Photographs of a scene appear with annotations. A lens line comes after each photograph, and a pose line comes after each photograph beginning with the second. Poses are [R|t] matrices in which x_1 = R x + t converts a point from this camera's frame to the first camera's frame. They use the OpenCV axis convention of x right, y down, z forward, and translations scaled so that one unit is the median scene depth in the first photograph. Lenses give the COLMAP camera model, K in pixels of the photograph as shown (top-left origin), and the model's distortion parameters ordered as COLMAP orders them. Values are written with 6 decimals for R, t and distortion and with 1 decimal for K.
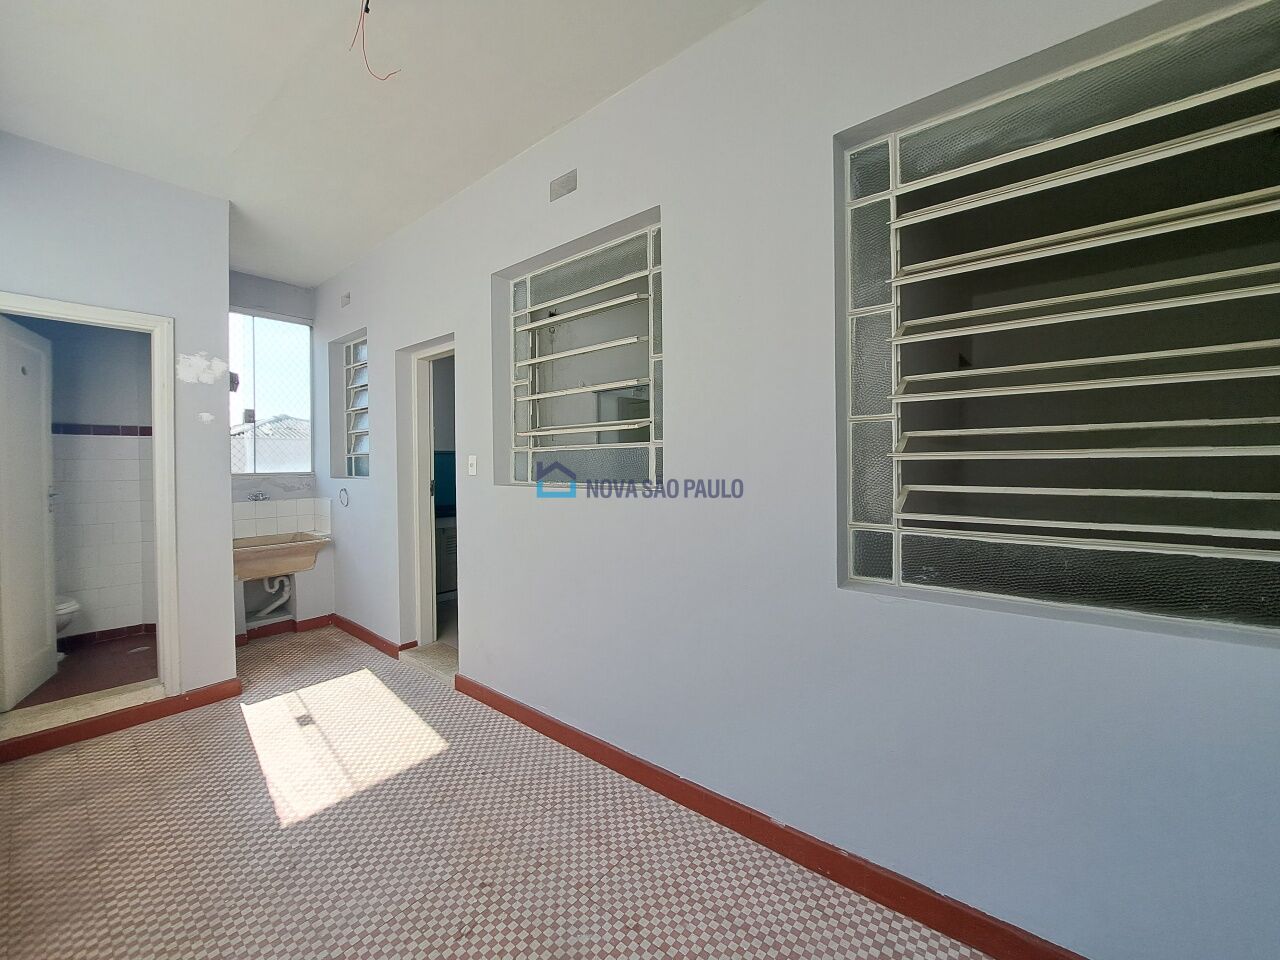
lens RADIAL K [[507.7, 0, 633.8], [0, 507.7, 469.9], [0, 0, 1]] dist [-0.015939, -0.001371]
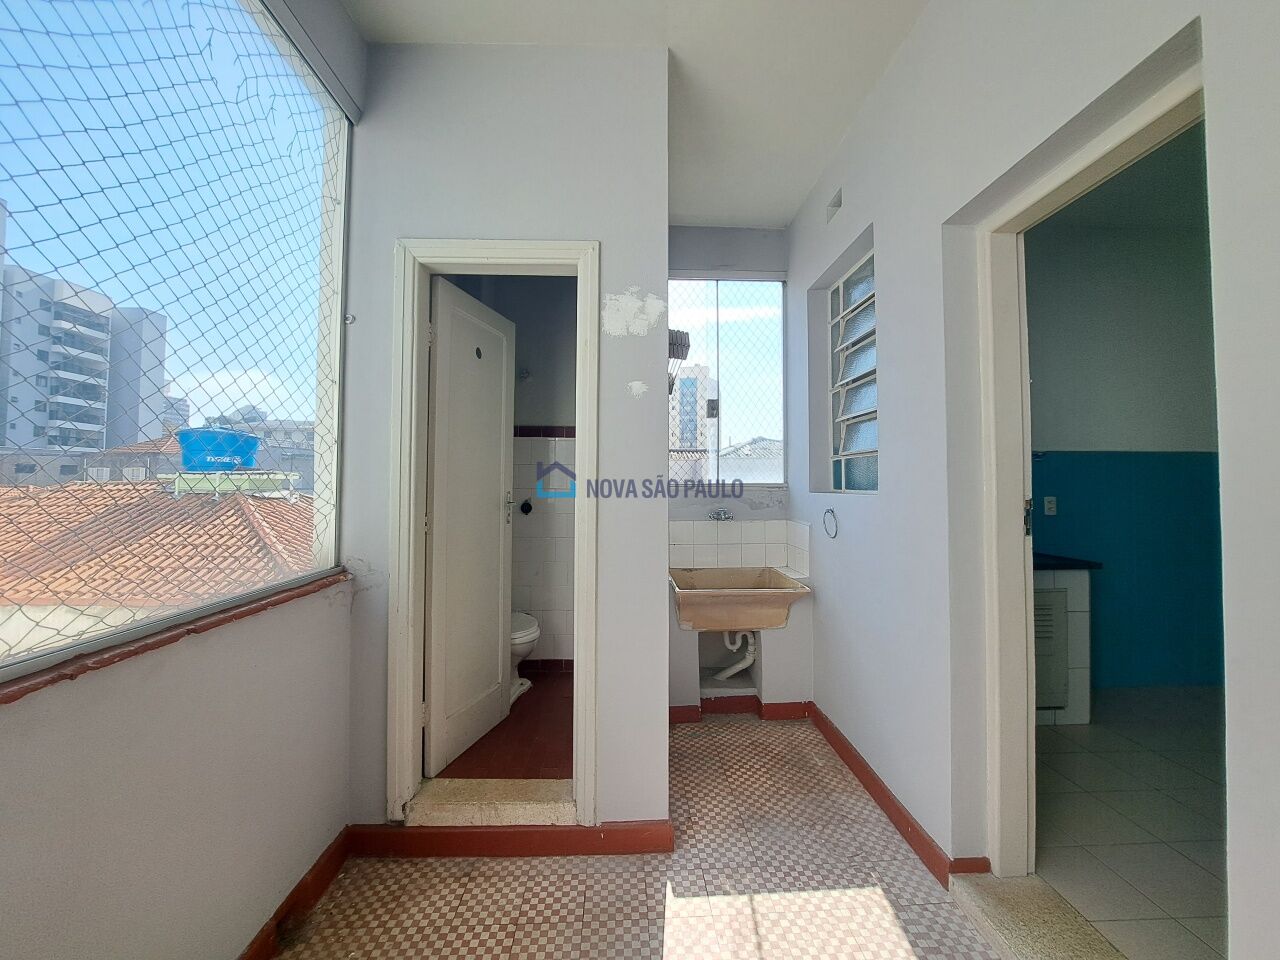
lens RADIAL K [[507.7, 0, 635.2], [0, 507.7, 468.2], [0, 0, 1]] dist [-0.015939, -0.001371]
pose [[0.658457, -0.015370, -0.752461, -0.381979], [-0.017598, 0.999204, -0.035809, 0.019652], [0.752413, 0.036820, 0.657662, 0.592680]]
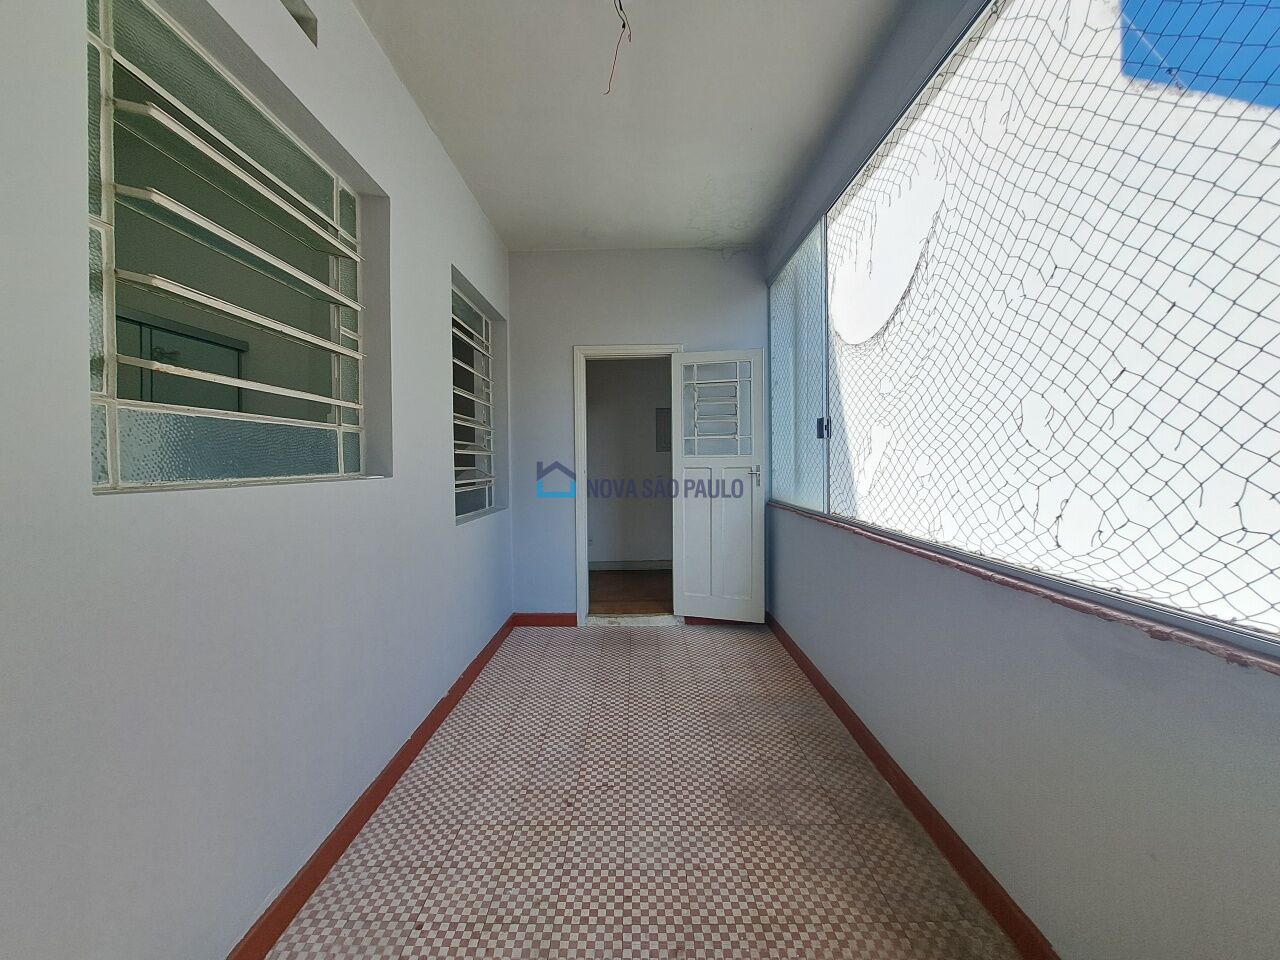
lens RADIAL K [[507.7, 0, 633.3], [0, 507.7, 468.8], [0, 0, 1]] dist [-0.015939, -0.001371]
pose [[-0.629607, 0.005290, 0.776895, -0.751433], [0.026202, 0.999553, 0.014429, 0.016229], [-0.776471, 0.029441, -0.629464, 0.915207]]
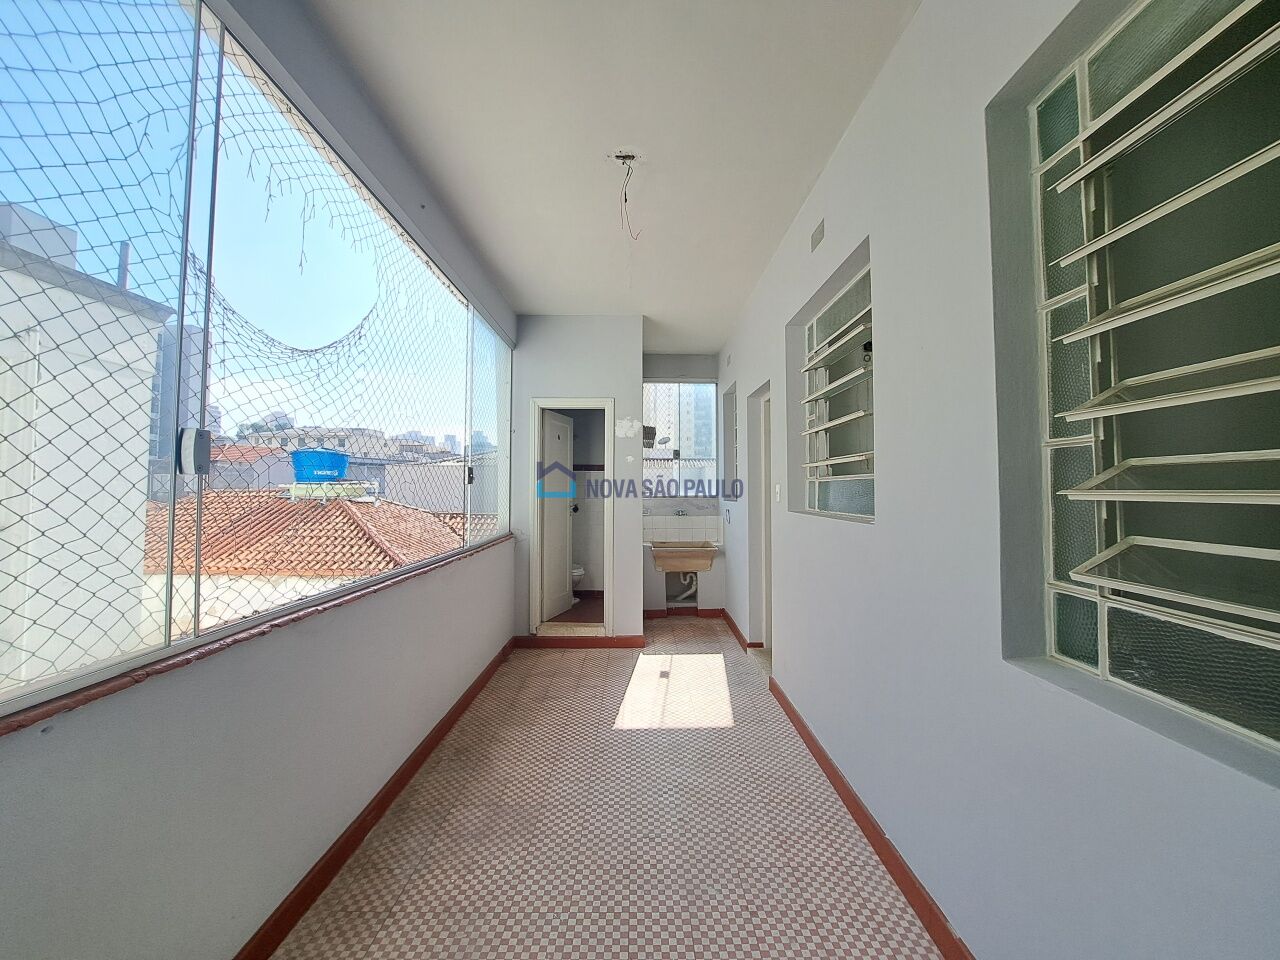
lens RADIAL K [[507.7, 0, 636.7], [0, 507.7, 470.2], [0, 0, 1]] dist [-0.015939, -0.001371]
pose [[0.635945, -0.018233, -0.771519, 0.369091], [-0.016459, 0.999173, -0.037179, -0.013415], [0.771559, 0.036342, 0.635119, 0.028870]]
